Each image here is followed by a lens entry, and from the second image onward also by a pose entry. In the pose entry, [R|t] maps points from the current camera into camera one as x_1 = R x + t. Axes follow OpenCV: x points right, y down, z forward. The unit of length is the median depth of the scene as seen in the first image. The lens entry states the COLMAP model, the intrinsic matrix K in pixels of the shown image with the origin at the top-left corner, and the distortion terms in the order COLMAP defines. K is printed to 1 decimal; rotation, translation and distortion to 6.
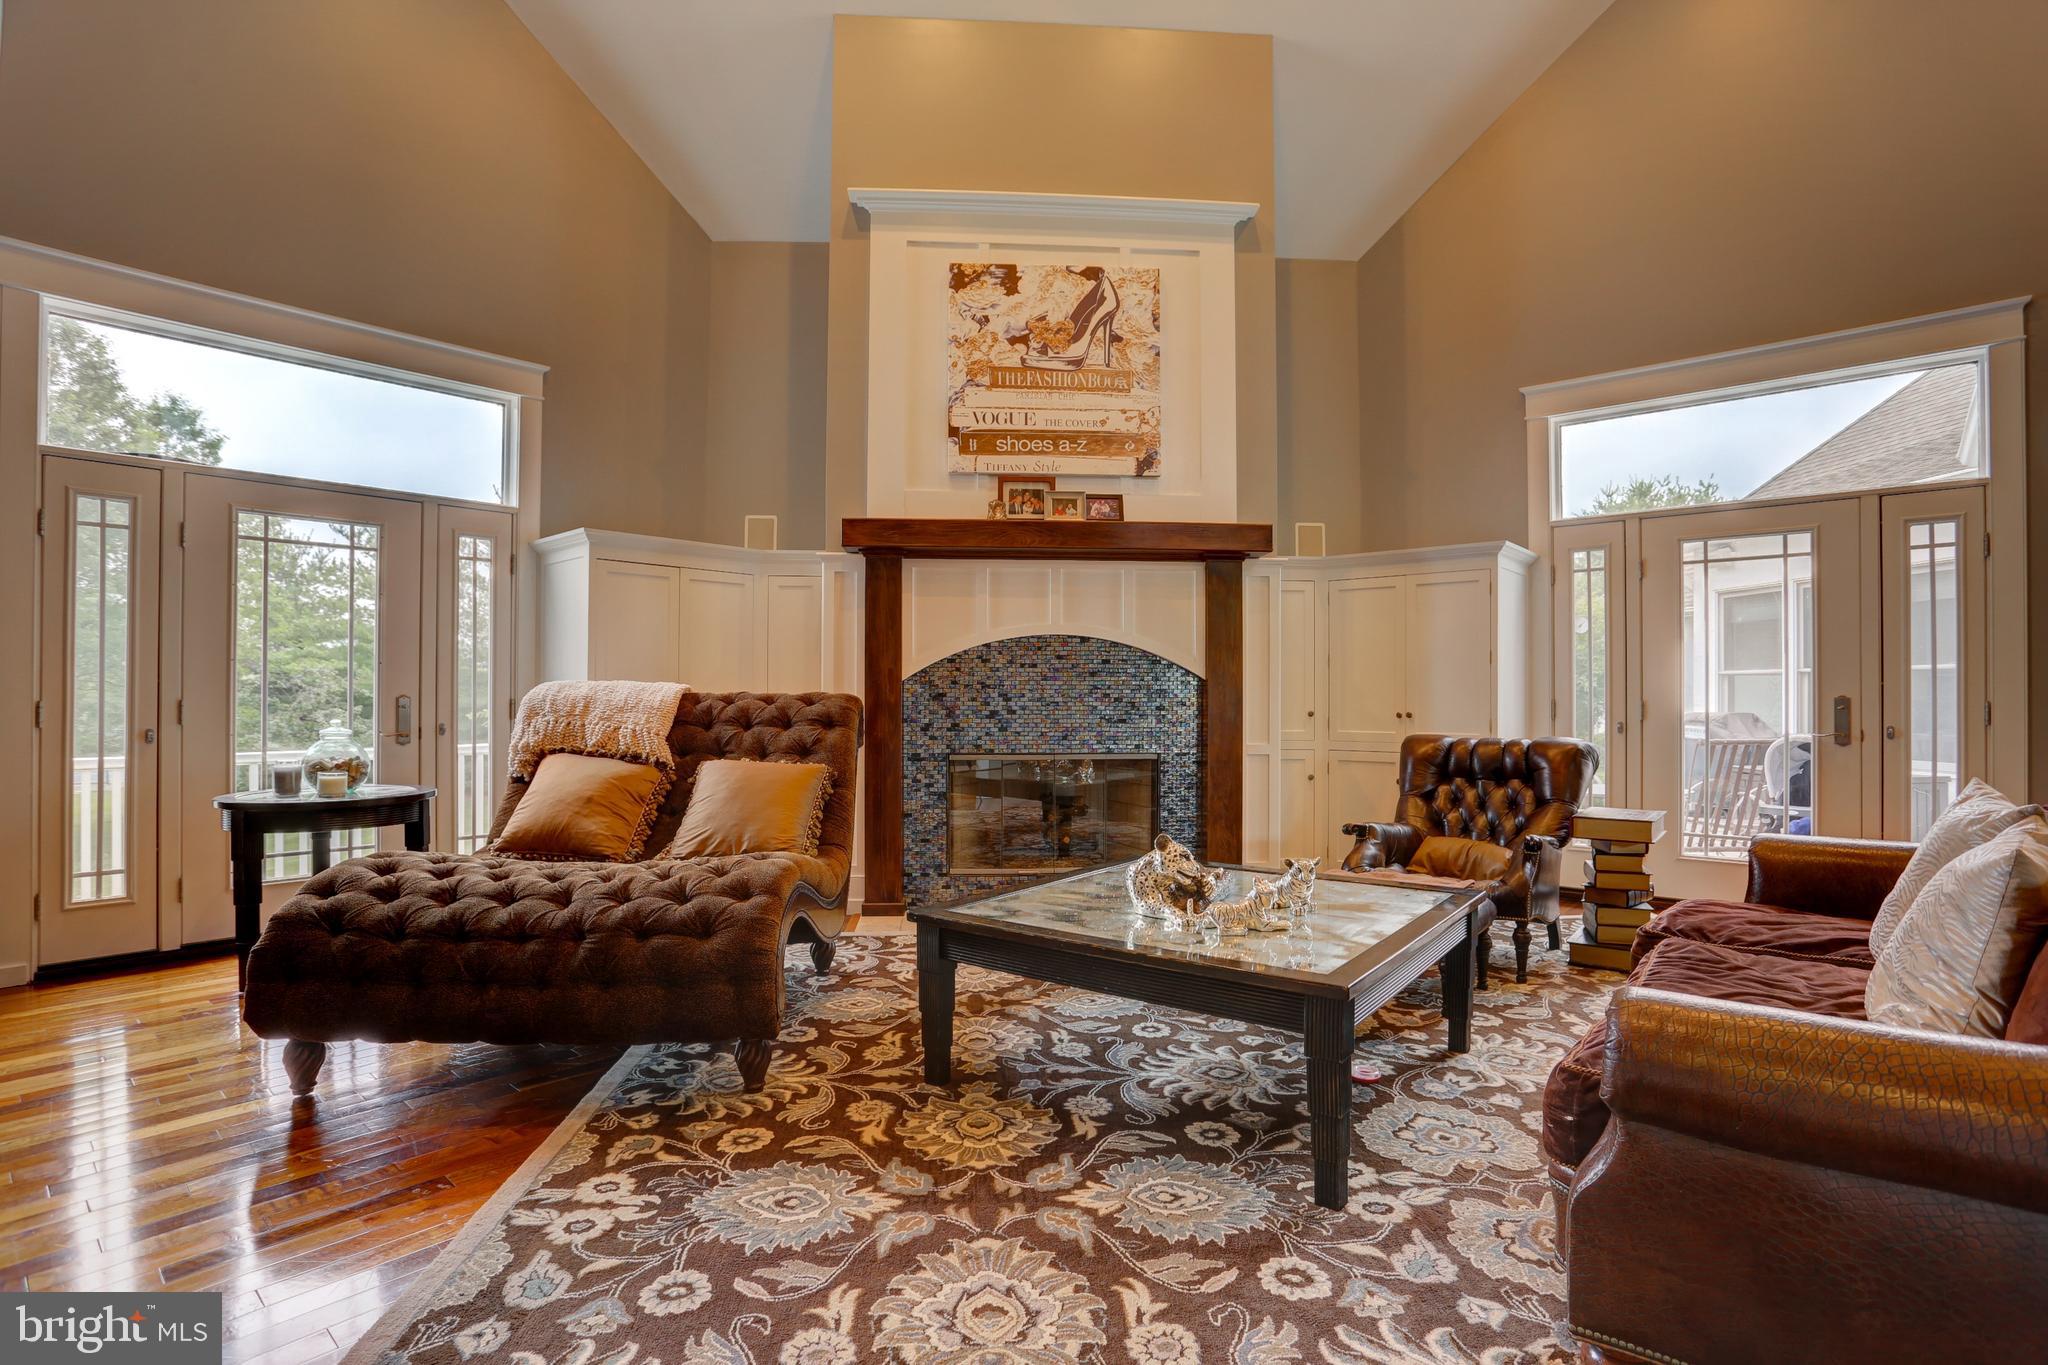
lens RADIAL K [[1005.4, 0, 992.1], [0, 1005.4, 698.3], [0, 0, 1]] dist [-0.043809, 0.012317]
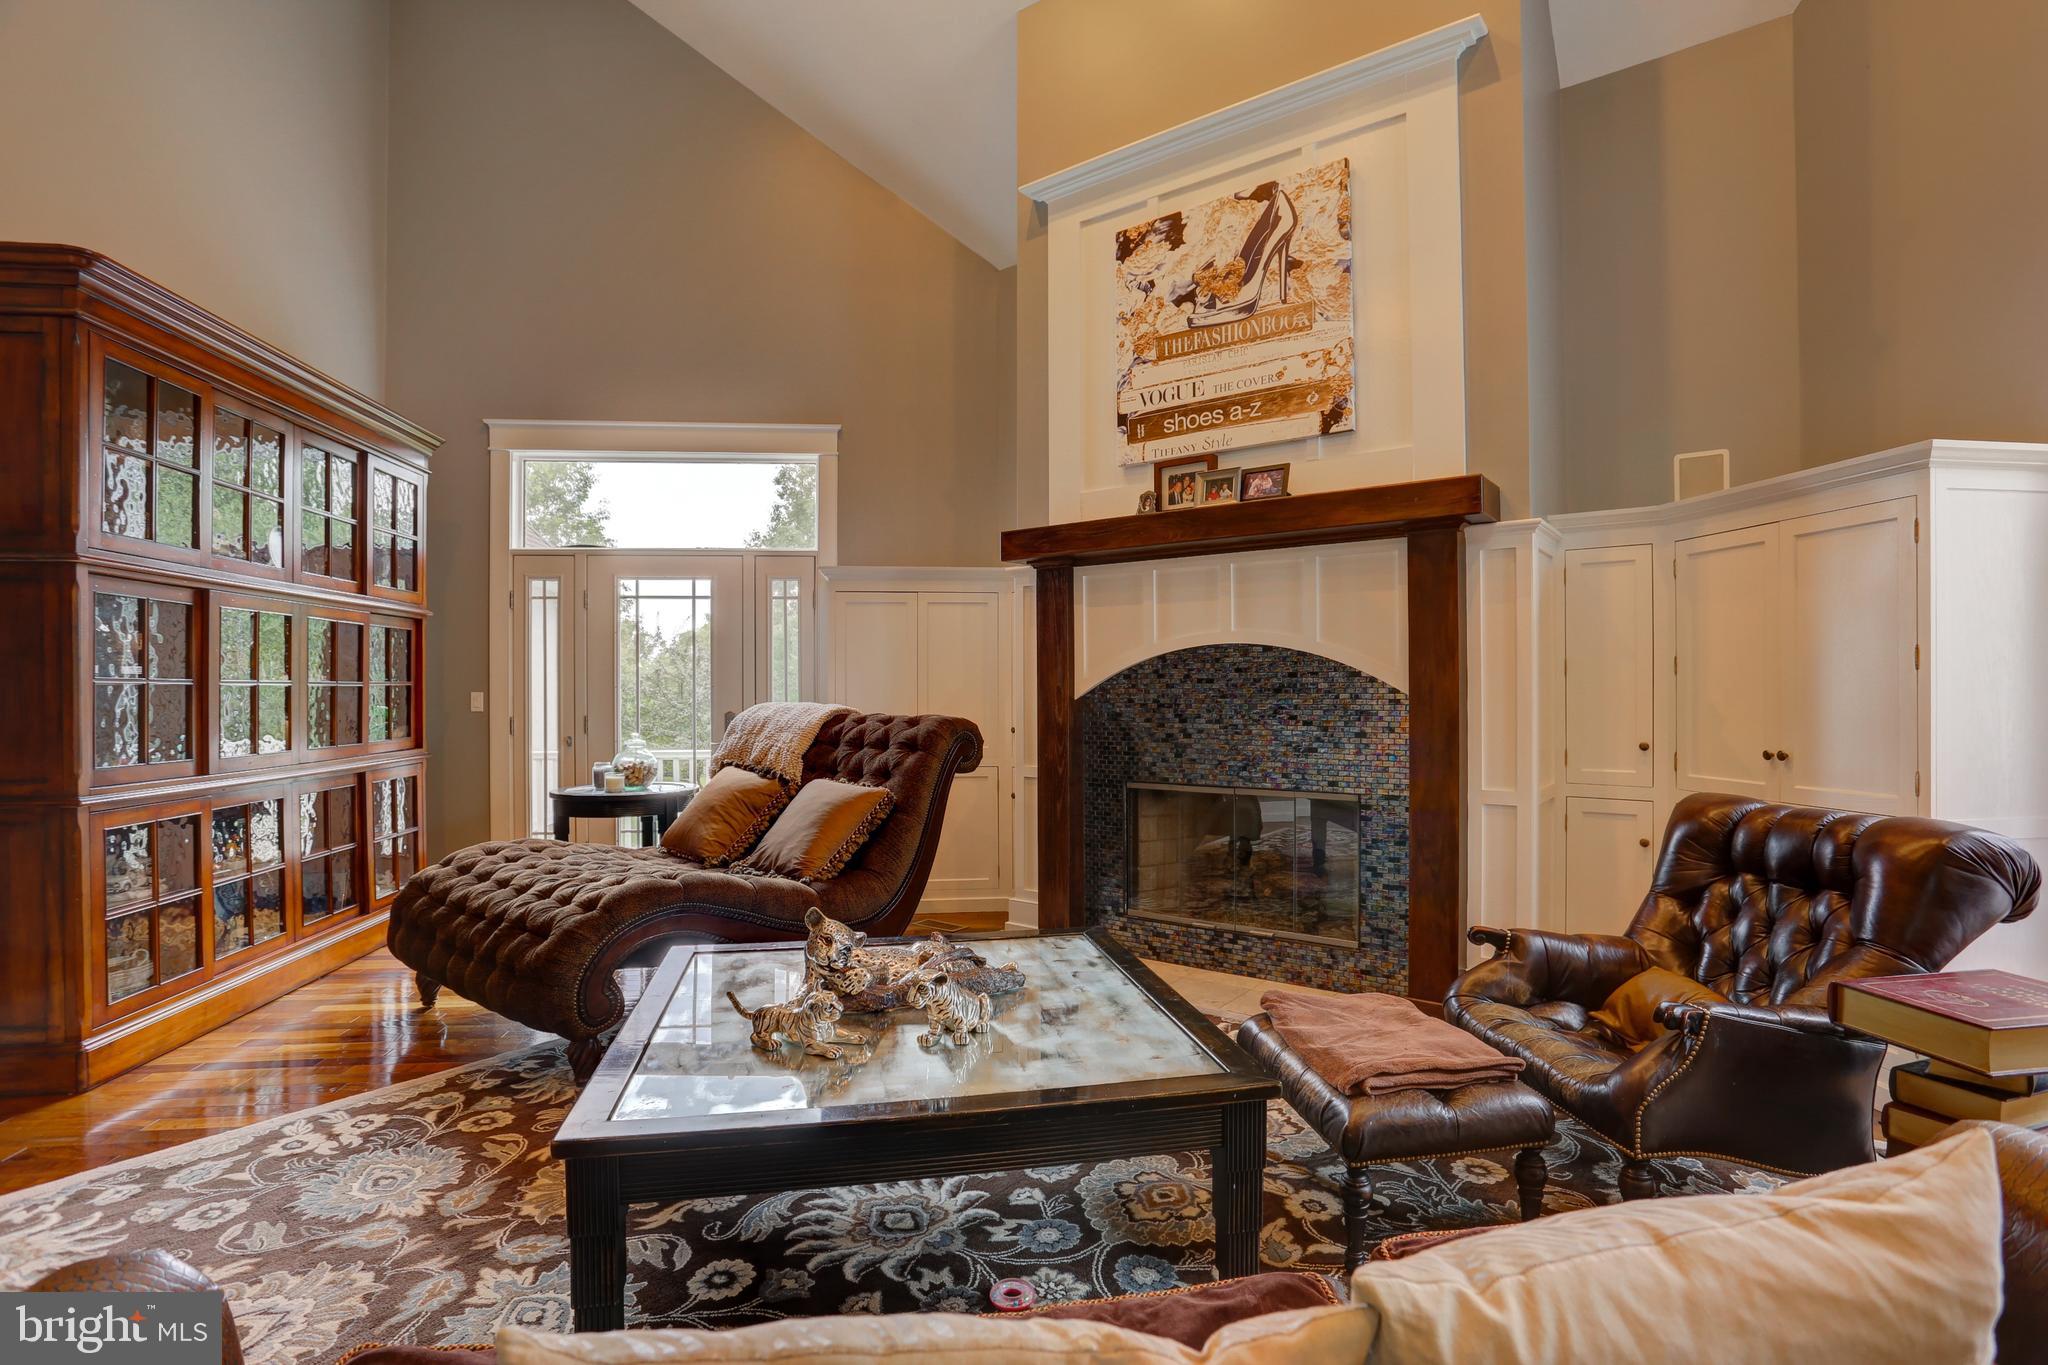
lens RADIAL K [[1005.4, 0, 1059.7], [0, 1005.4, 685.9], [0, 0, 1]] dist [-0.043809, 0.012317]
pose [[0.757249, -0.006197, -0.653097, 0.498570], [0.002893, 0.999977, -0.006133, -0.023944], [0.653120, 0.002755, 0.757250, 0.287930]]
